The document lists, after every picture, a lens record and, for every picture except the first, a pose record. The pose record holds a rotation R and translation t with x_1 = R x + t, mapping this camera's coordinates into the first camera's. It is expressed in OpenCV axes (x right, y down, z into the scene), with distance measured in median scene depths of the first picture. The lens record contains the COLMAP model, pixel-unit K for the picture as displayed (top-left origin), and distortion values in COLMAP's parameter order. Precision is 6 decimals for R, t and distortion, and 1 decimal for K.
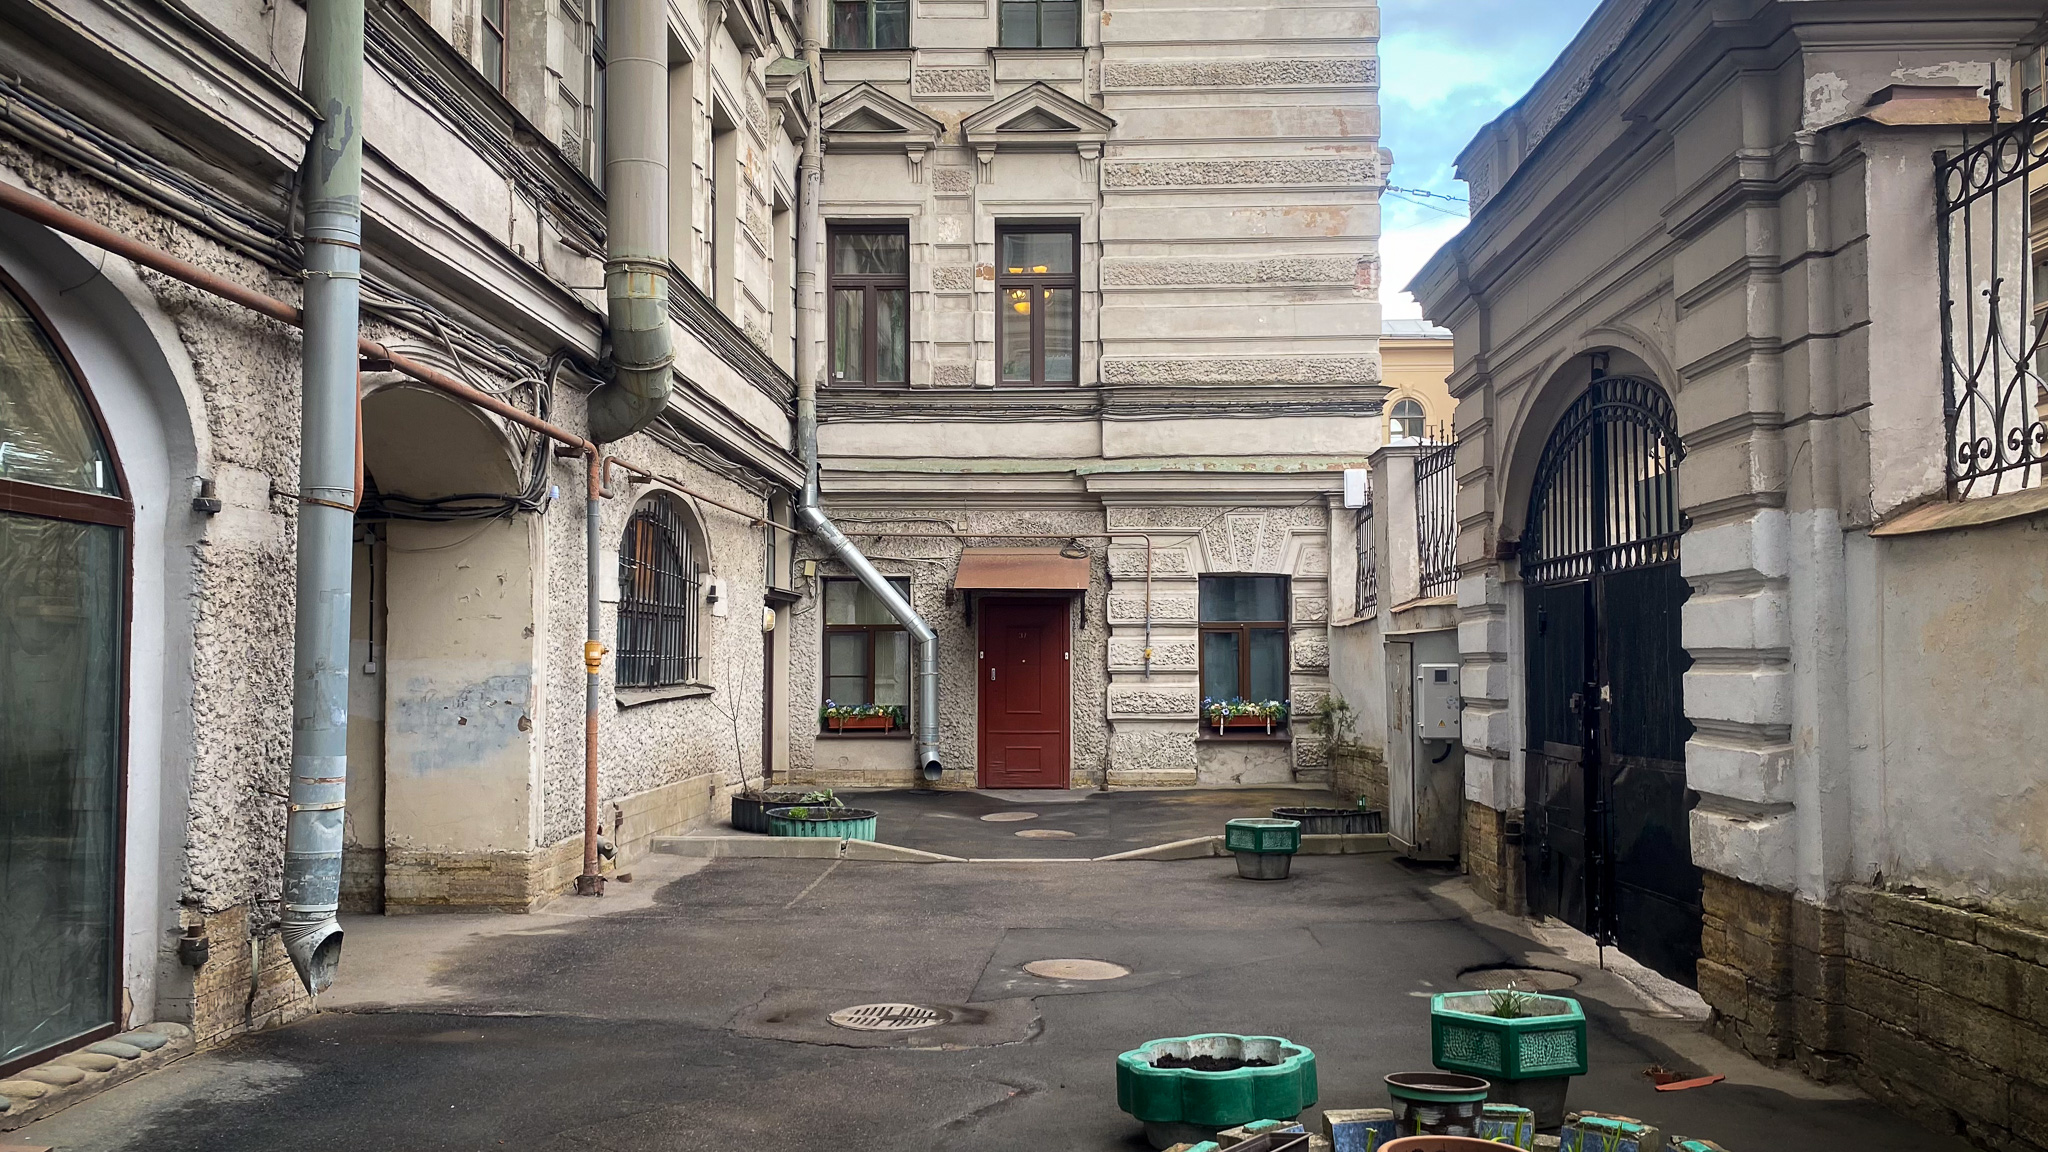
lens RADIAL K [[1601.7, 0, 1028.3], [0, 1601.7, 568.5], [0, 0, 1]] dist [-0.020921, -0.001155]
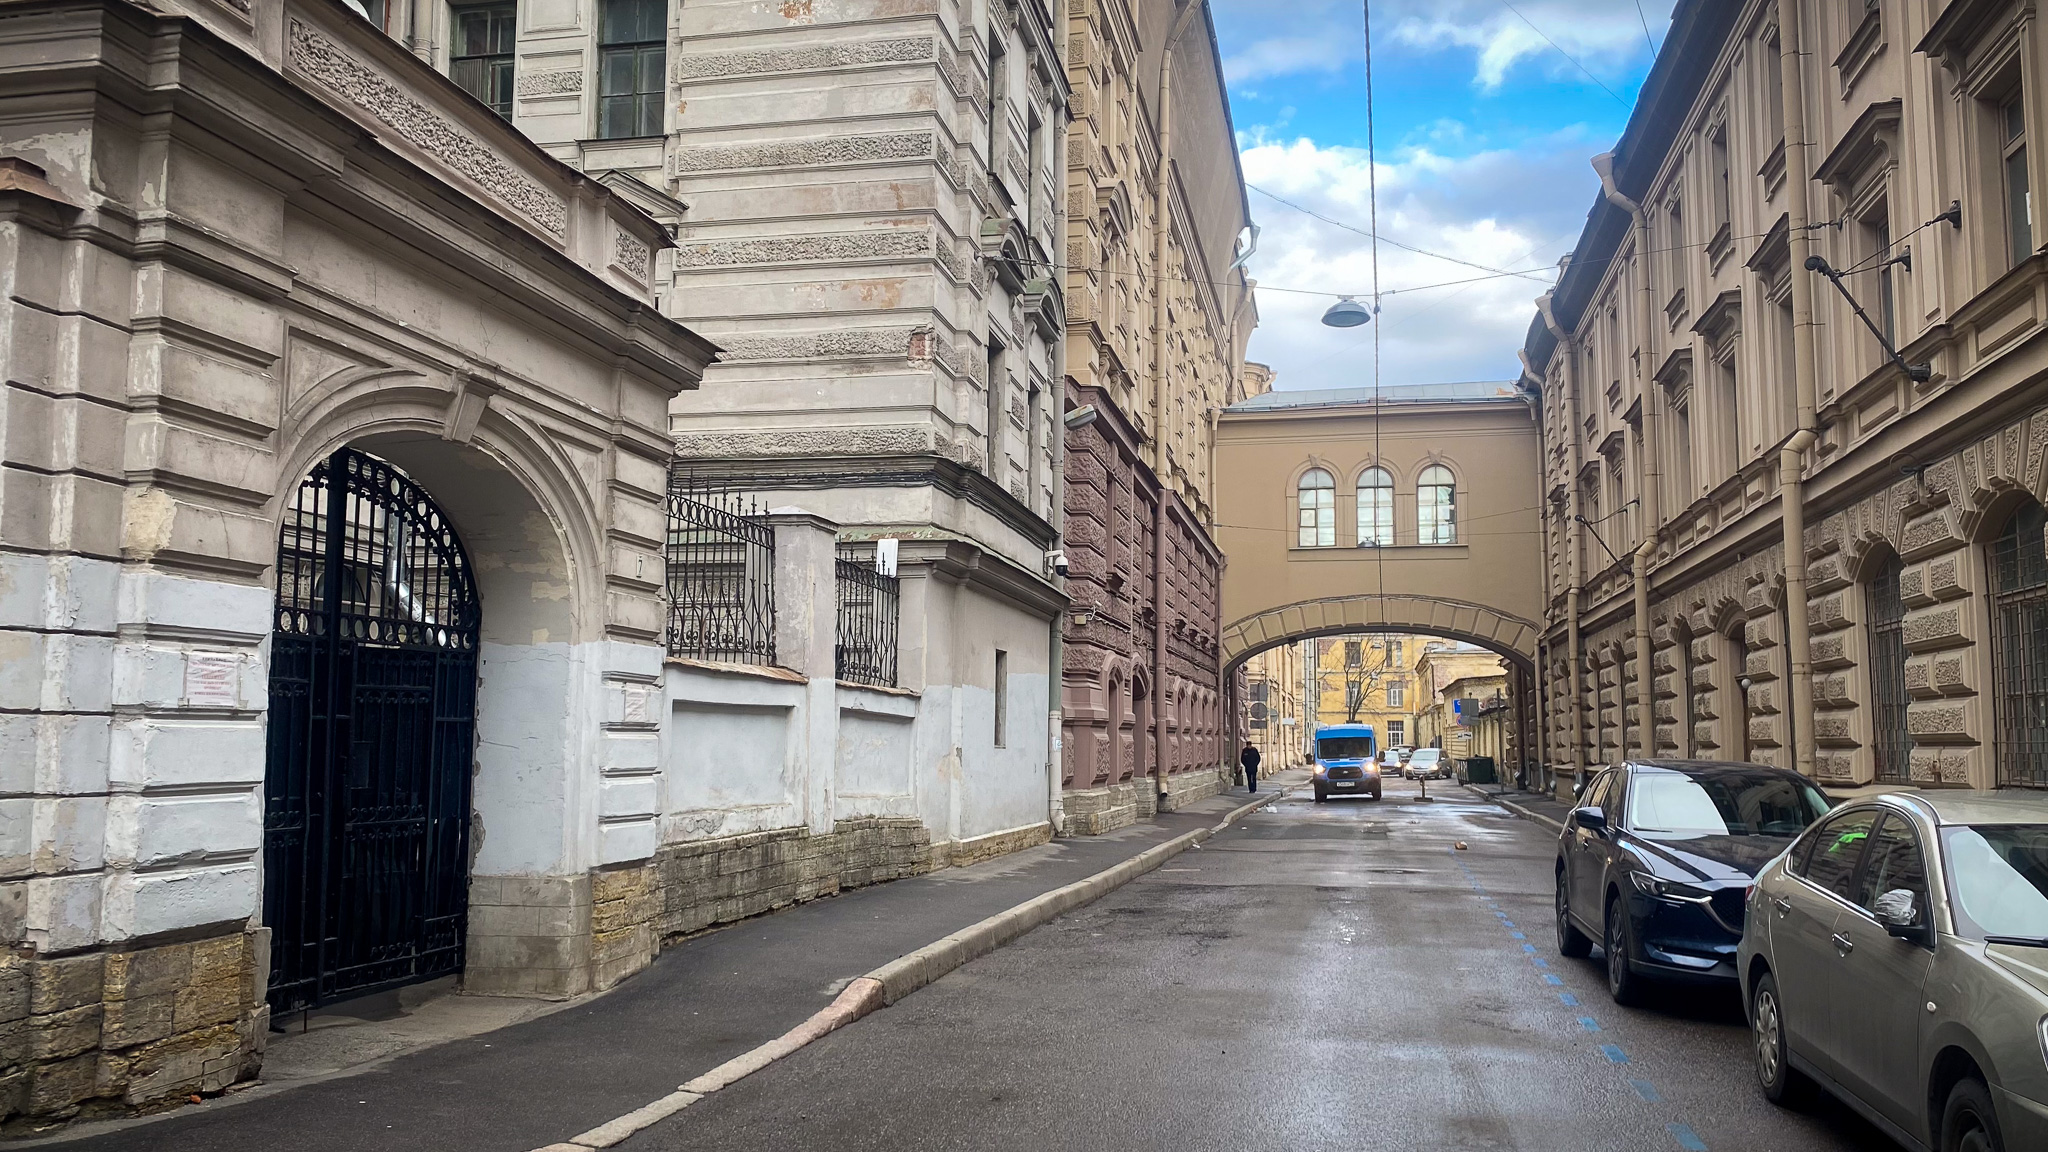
lens RADIAL K [[1601.7, 0, 1021.7], [0, 1601.7, 586.7], [0, 0, 1]] dist [-0.020921, -0.001155]
pose [[0.983372, 0.002891, -0.181577, 0.456111], [-0.009836, 0.999253, -0.037361, 0.004143], [0.181334, 0.038526, 0.982667, 0.031407]]
